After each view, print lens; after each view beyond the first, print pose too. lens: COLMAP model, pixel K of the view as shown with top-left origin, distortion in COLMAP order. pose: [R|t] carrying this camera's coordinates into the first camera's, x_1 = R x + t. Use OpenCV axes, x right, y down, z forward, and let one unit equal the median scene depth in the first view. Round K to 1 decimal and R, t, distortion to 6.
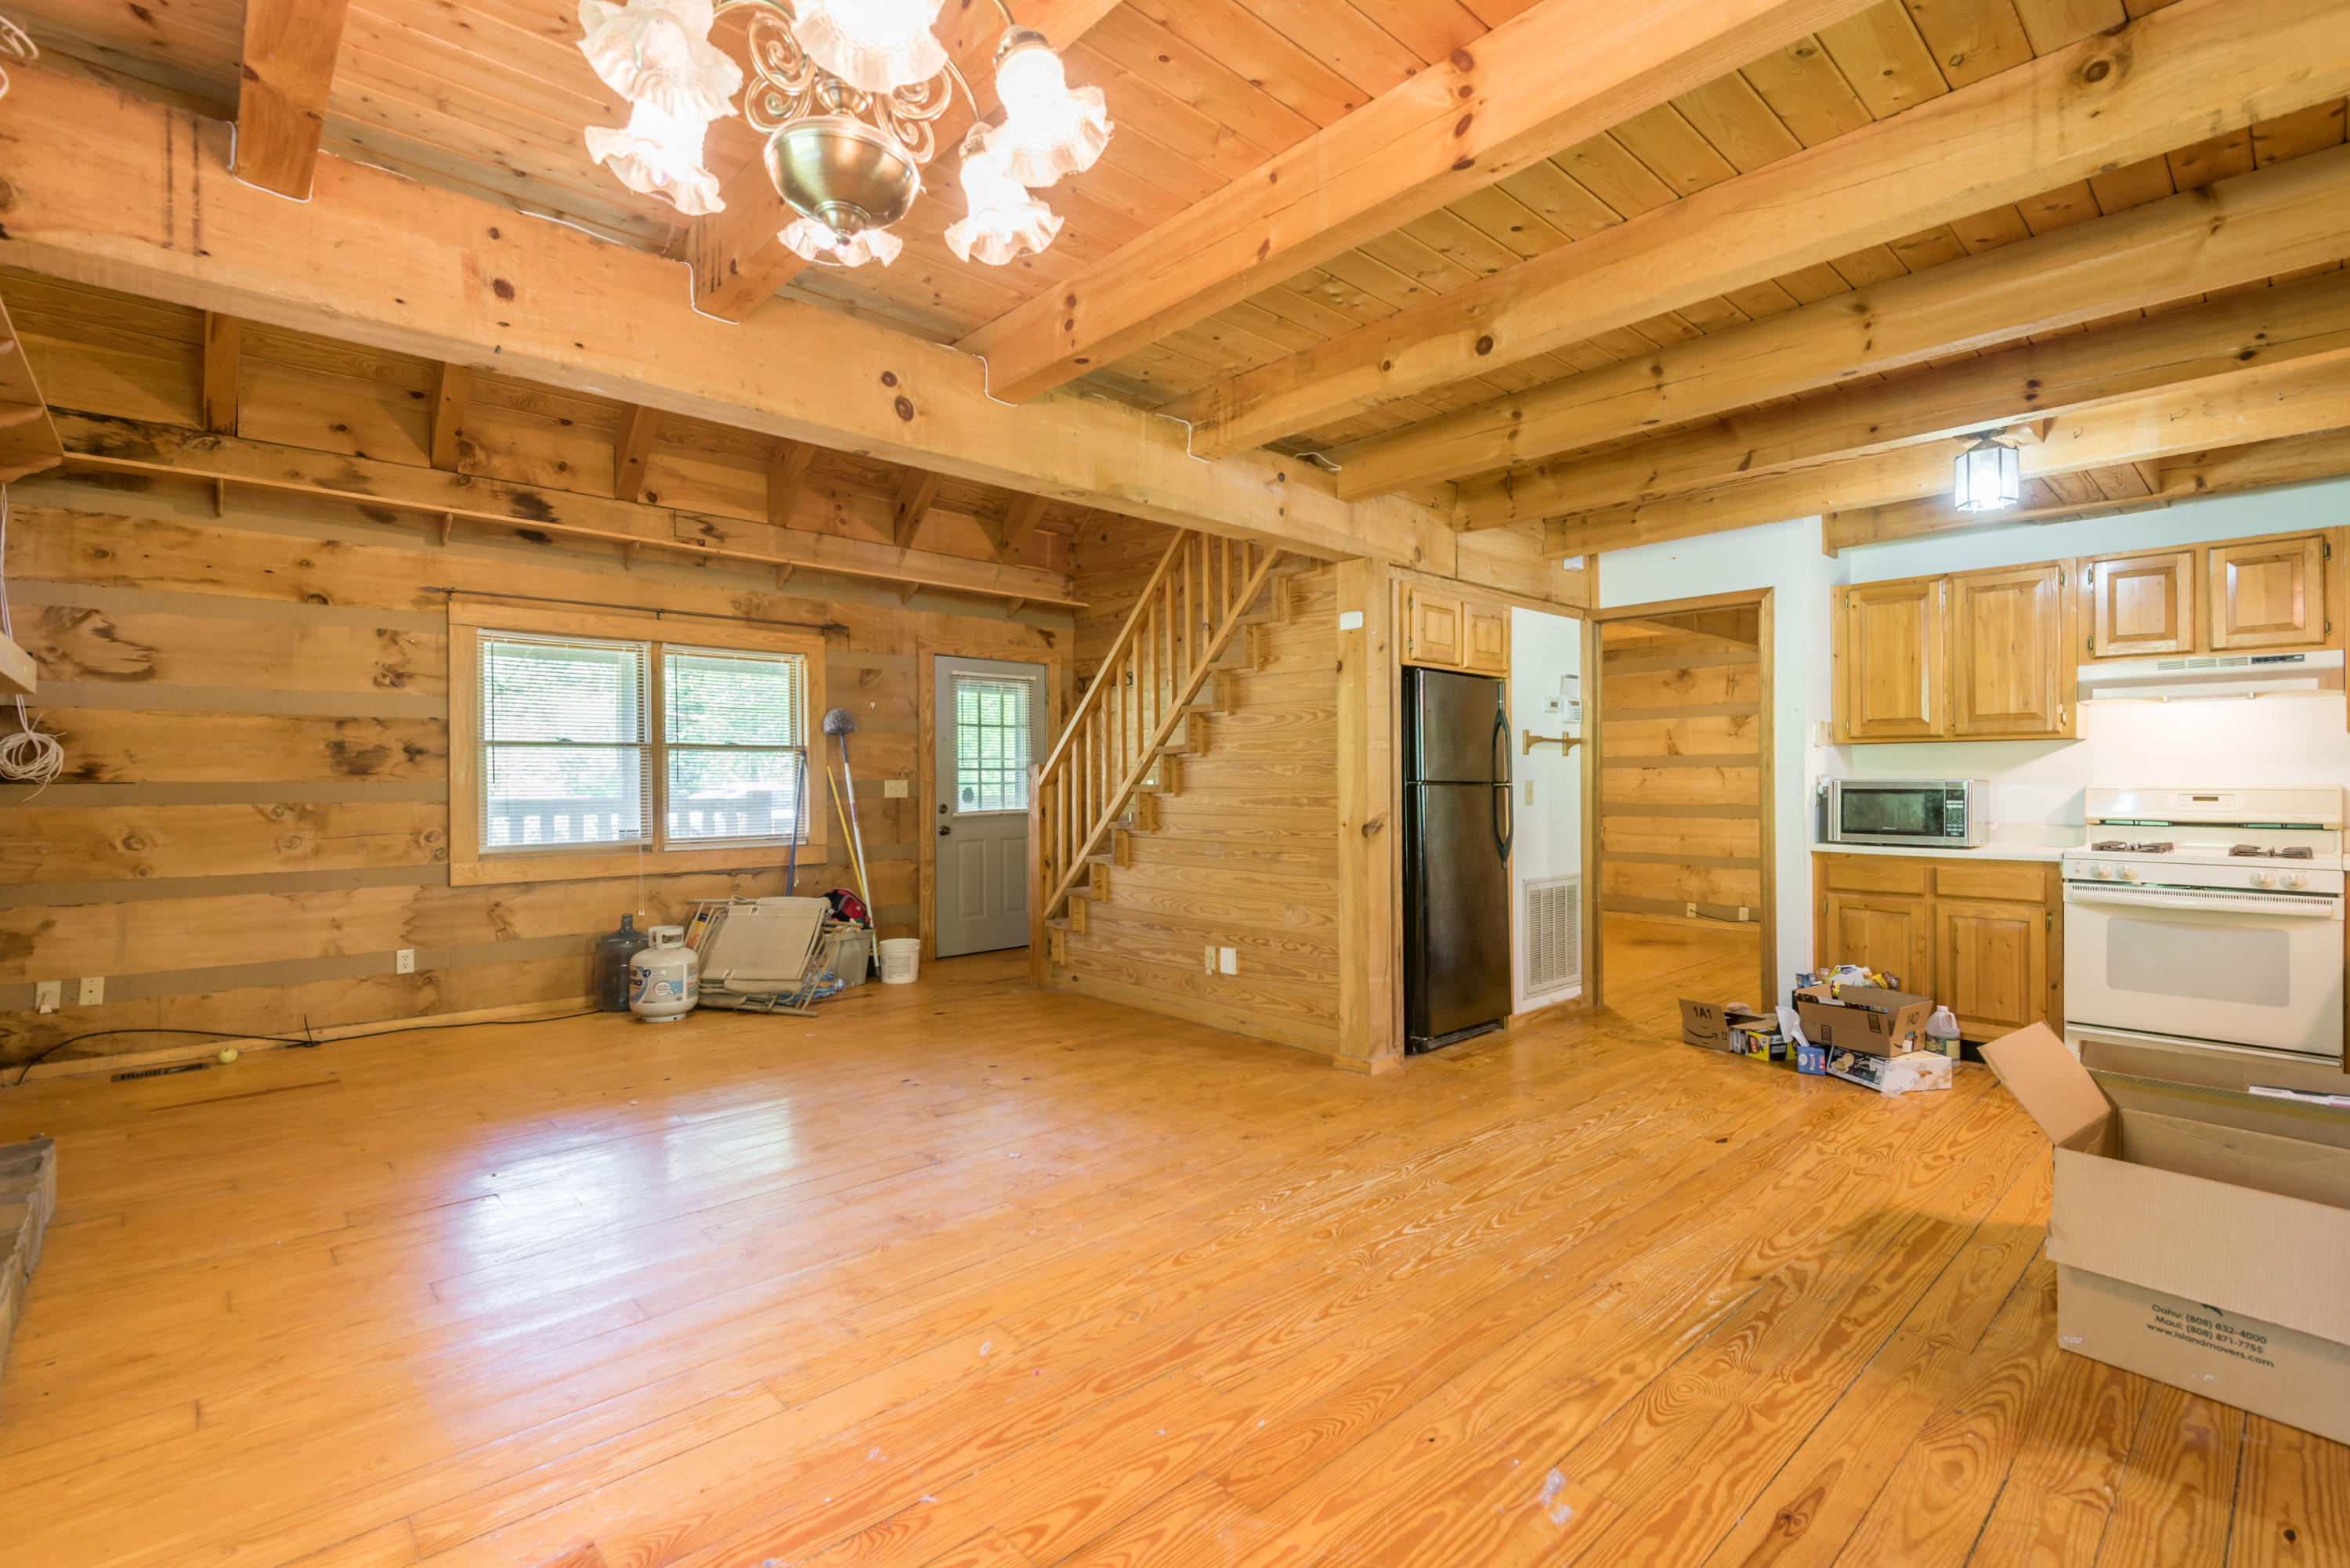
lens RADIAL K [[1064.2, 0, 1169.3], [0, 1064.2, 772.6], [0, 0, 1]] dist [0.027599, -0.013891]
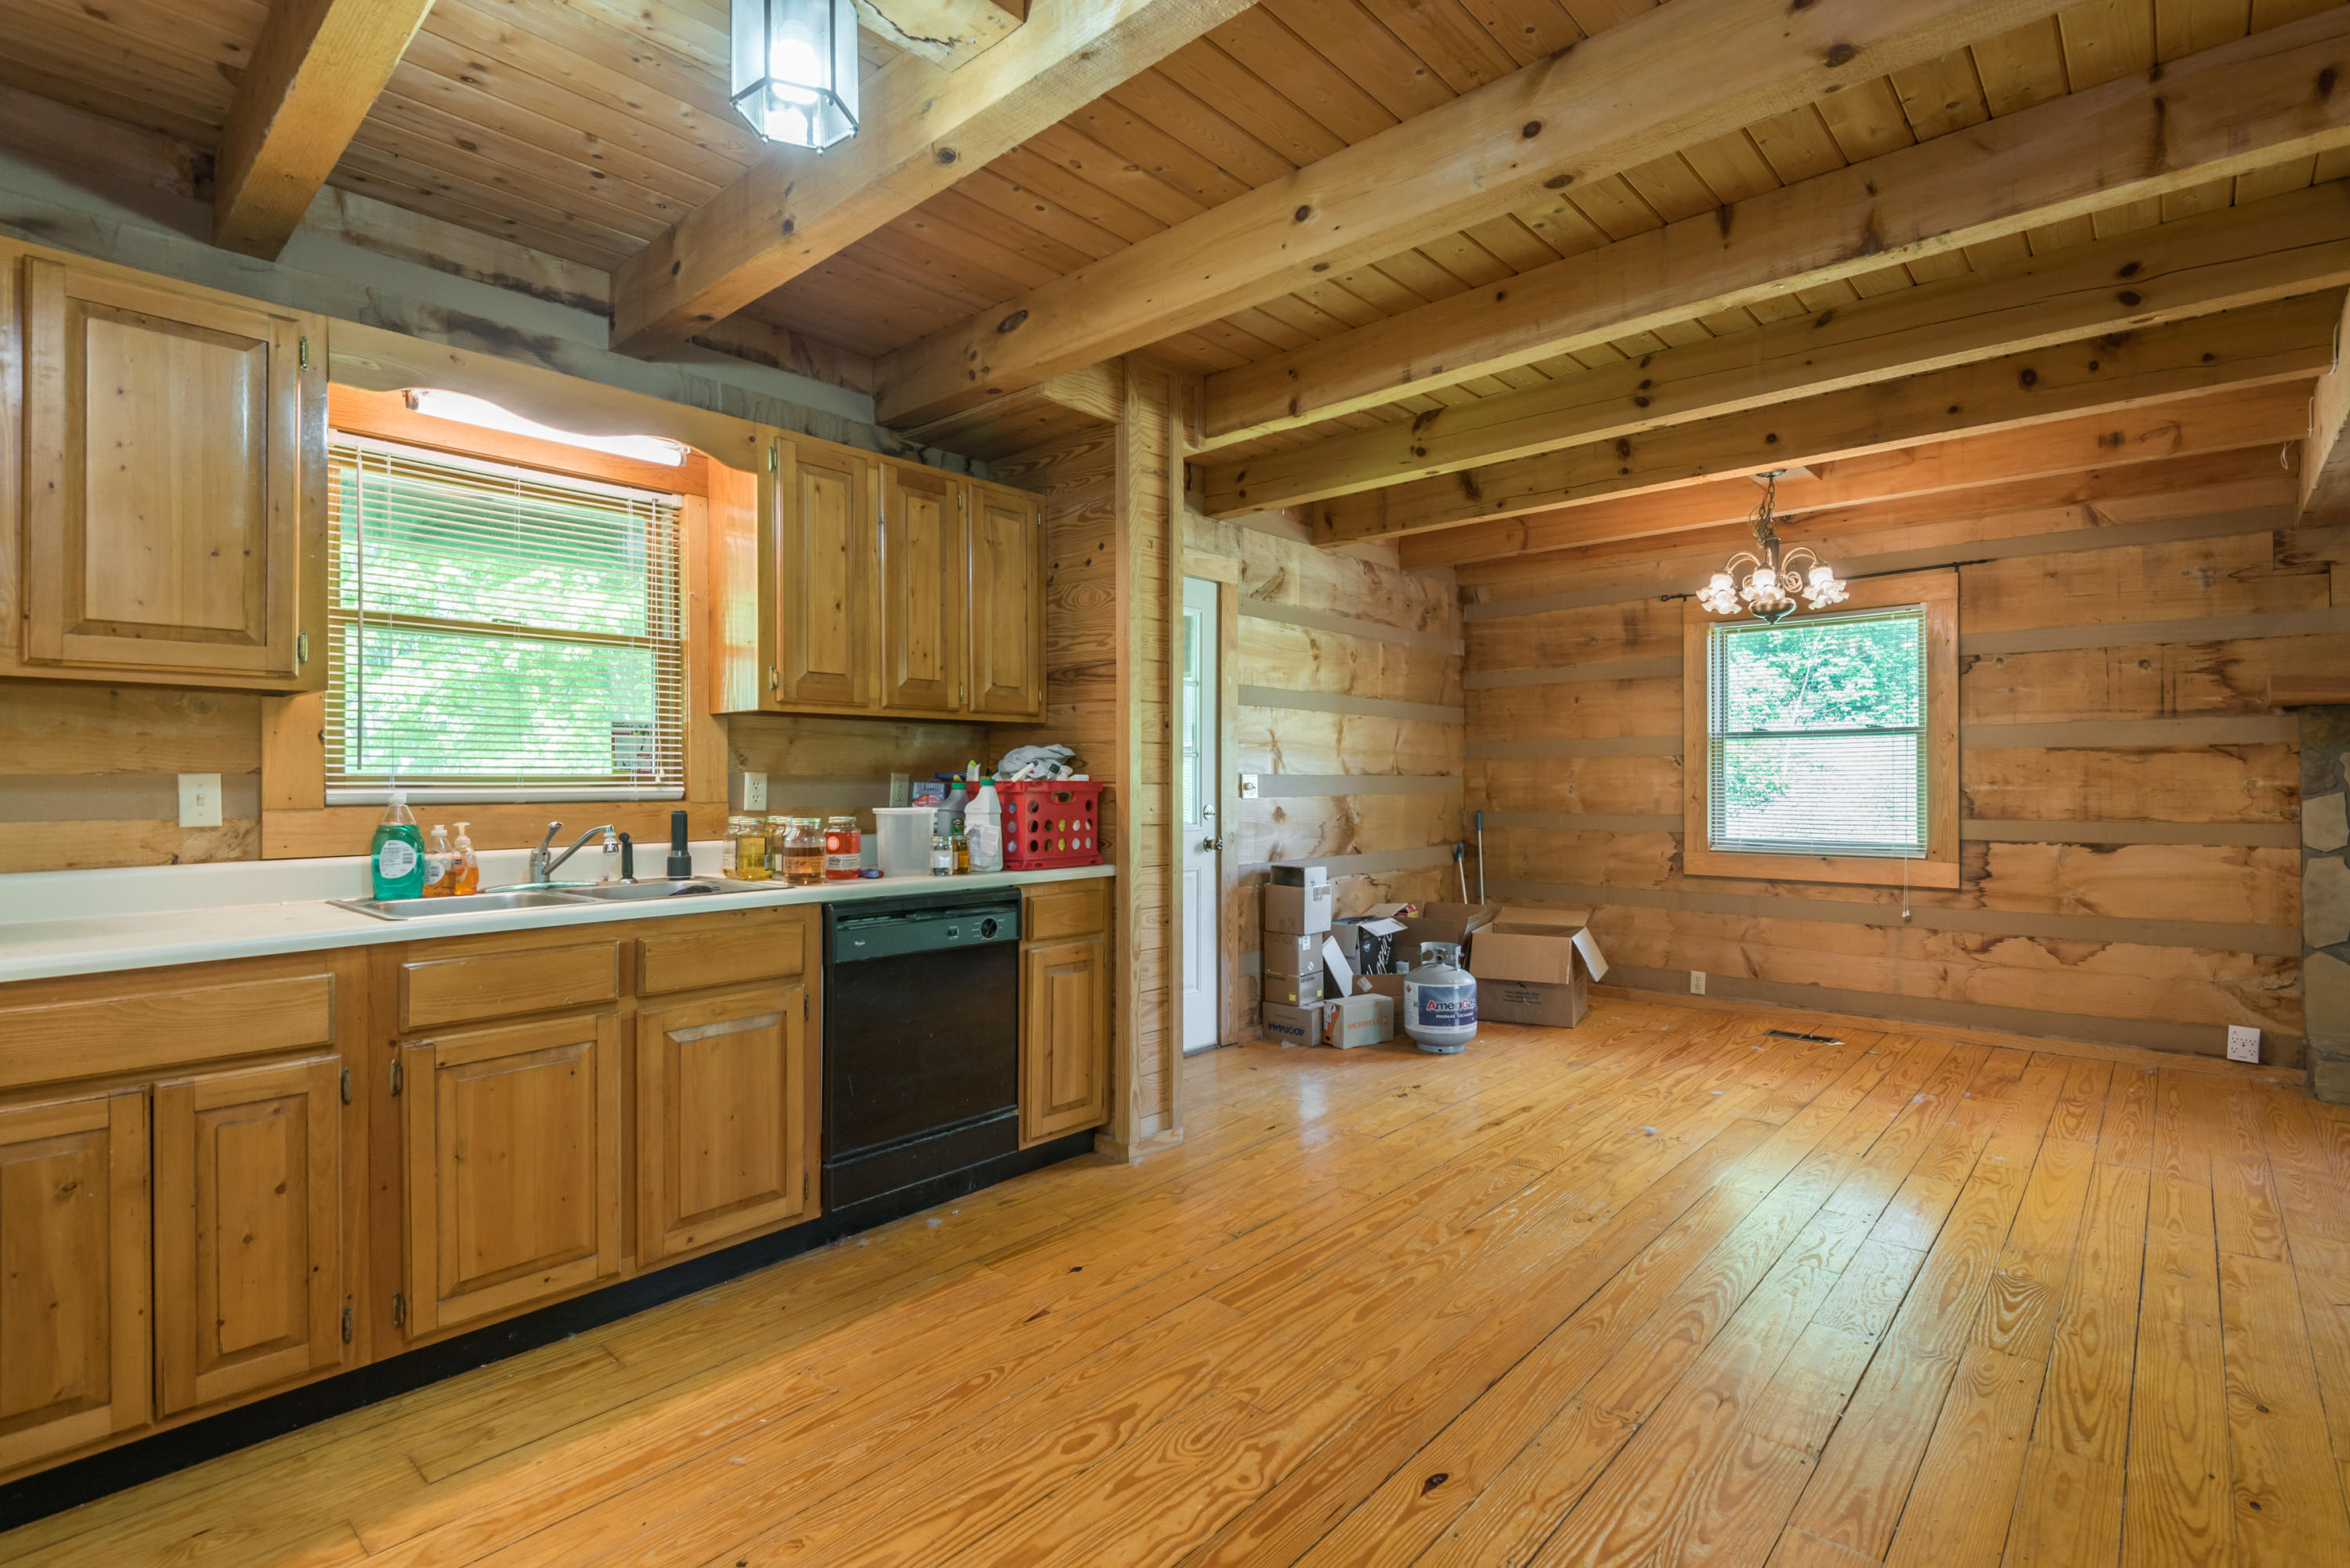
lens RADIAL K [[1119.8, 0, 1165.0], [0, 1119.8, 771.3], [0, 0, 1]] dist [0.012592, -0.009552]
pose [[-0.995839, 0.004664, -0.091010, 0.518832], [0.005948, 0.999887, -0.013832, 0.010615], [0.090936, -0.014316, -0.995754, 1.147822]]
